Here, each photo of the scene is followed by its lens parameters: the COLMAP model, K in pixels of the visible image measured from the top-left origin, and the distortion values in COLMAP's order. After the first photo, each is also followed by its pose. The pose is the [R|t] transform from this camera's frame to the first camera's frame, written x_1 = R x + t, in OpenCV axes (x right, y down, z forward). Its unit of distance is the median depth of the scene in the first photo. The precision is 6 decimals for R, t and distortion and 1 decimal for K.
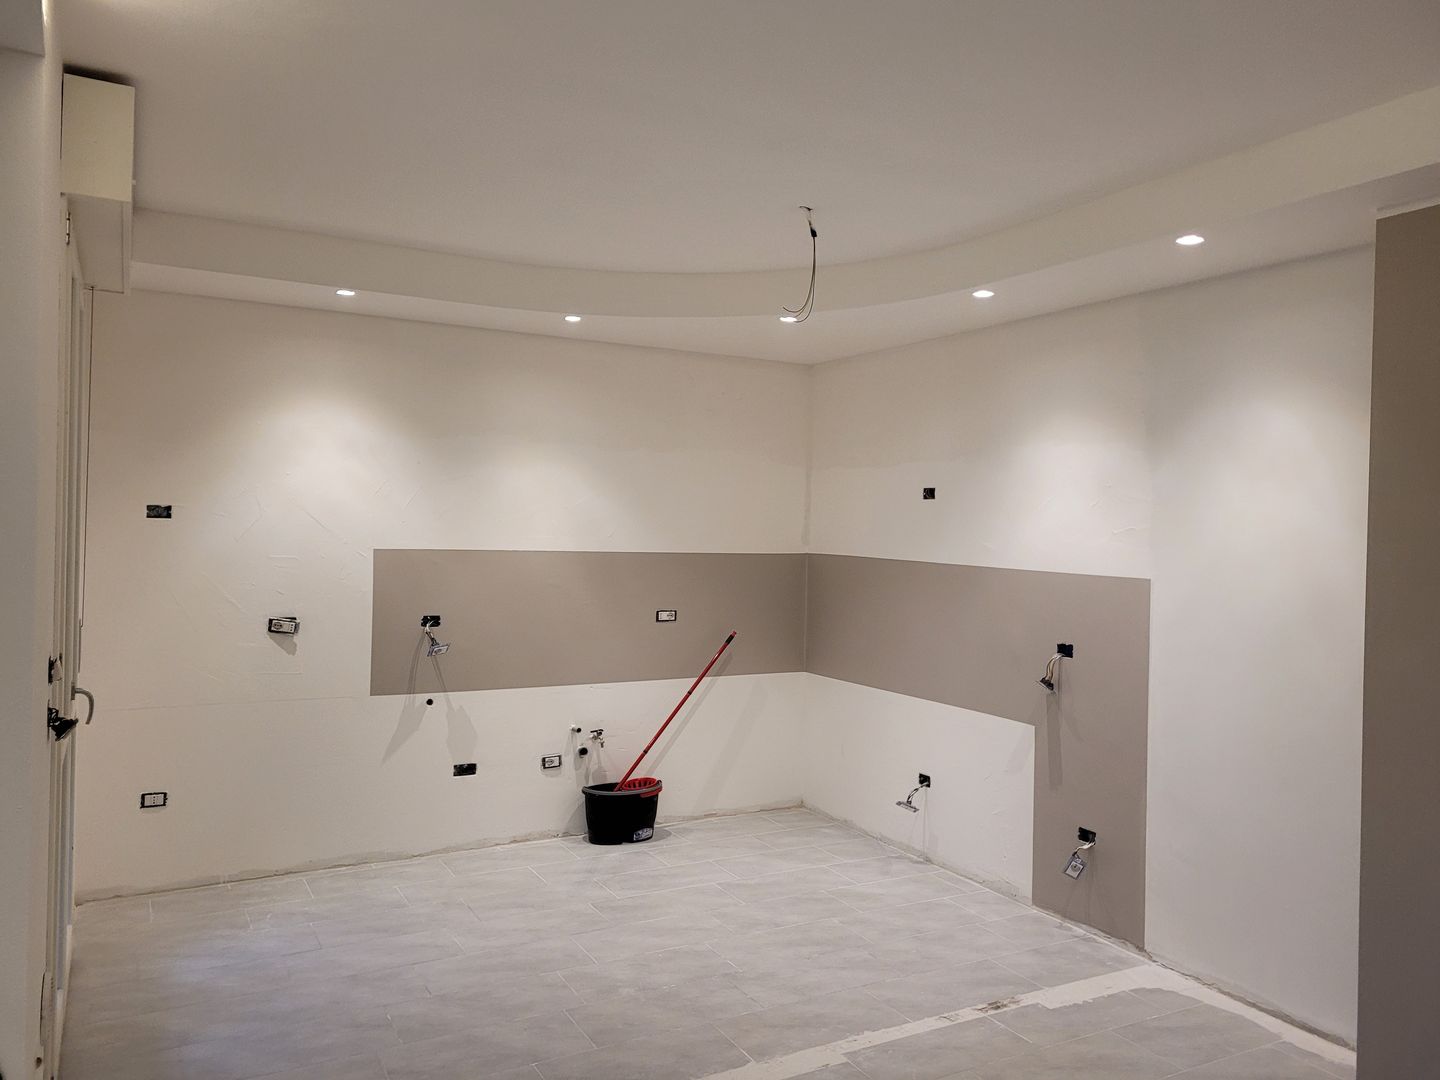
lens RADIAL K [[1073.1, 0, 720.0], [0, 1073.1, 540.0], [0, 0, 1]] dist [0.053401, 0.001752]
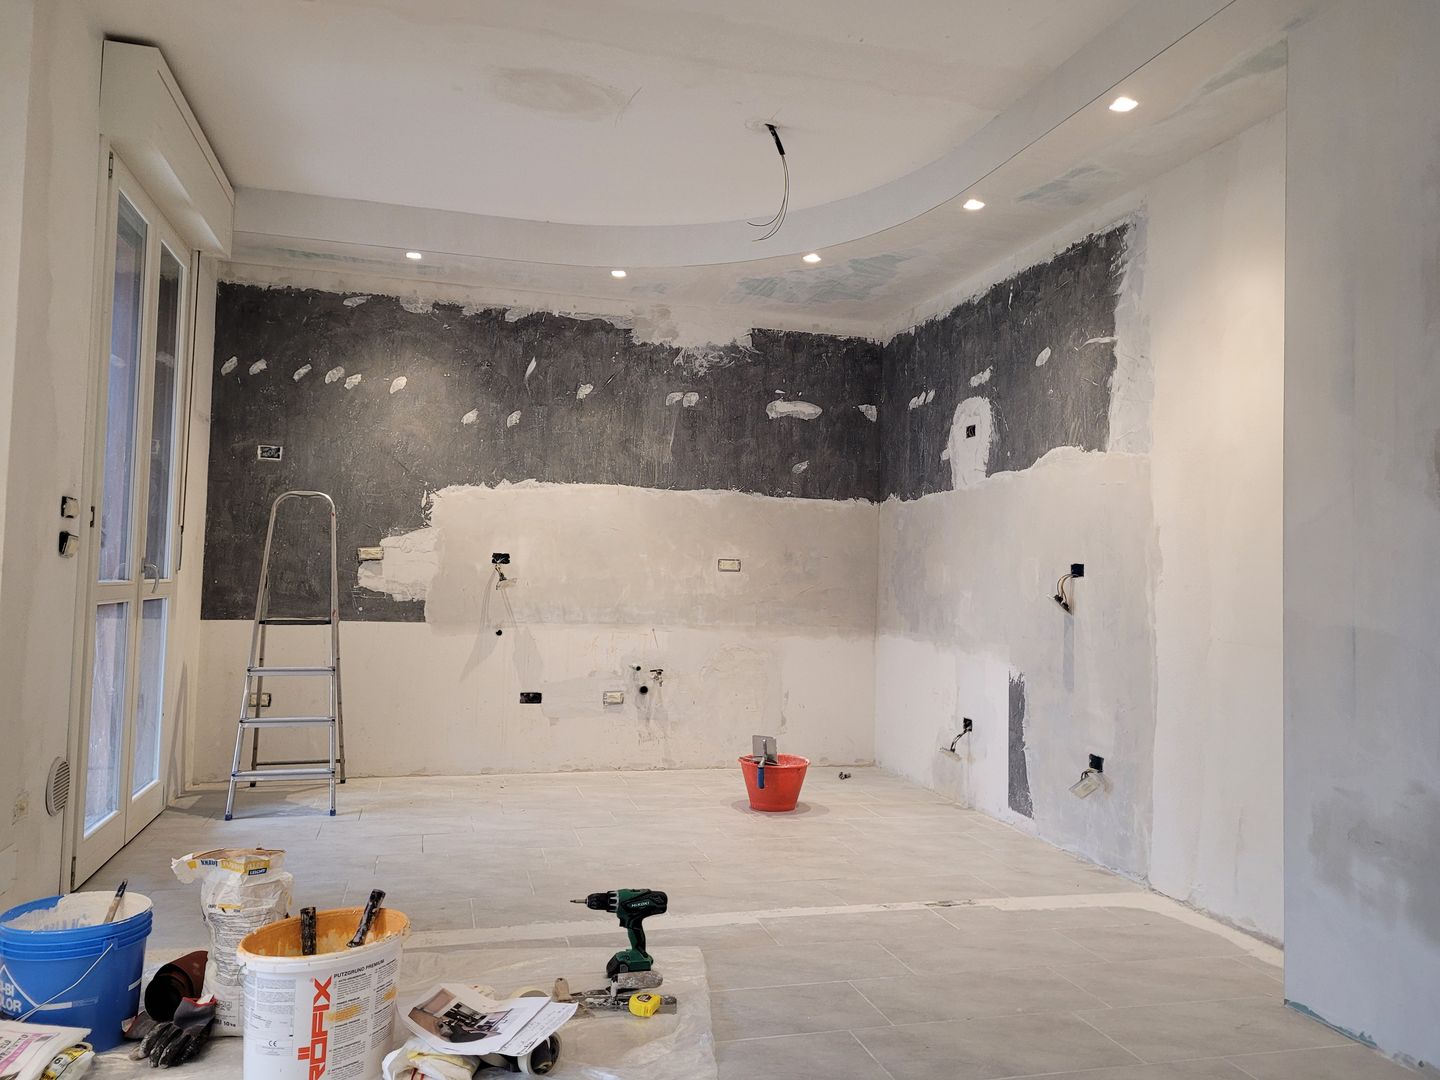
lens RADIAL K [[1073.1, 0, 720.0], [0, 1073.1, 540.0], [0, 0, 1]] dist [0.053401, 0.001752]
pose [[0.969755, -0.003827, -0.244051, 0.215738], [-0.010120, 0.998387, -0.055867, 0.115651], [0.243871, 0.056647, 0.968152, -0.007355]]
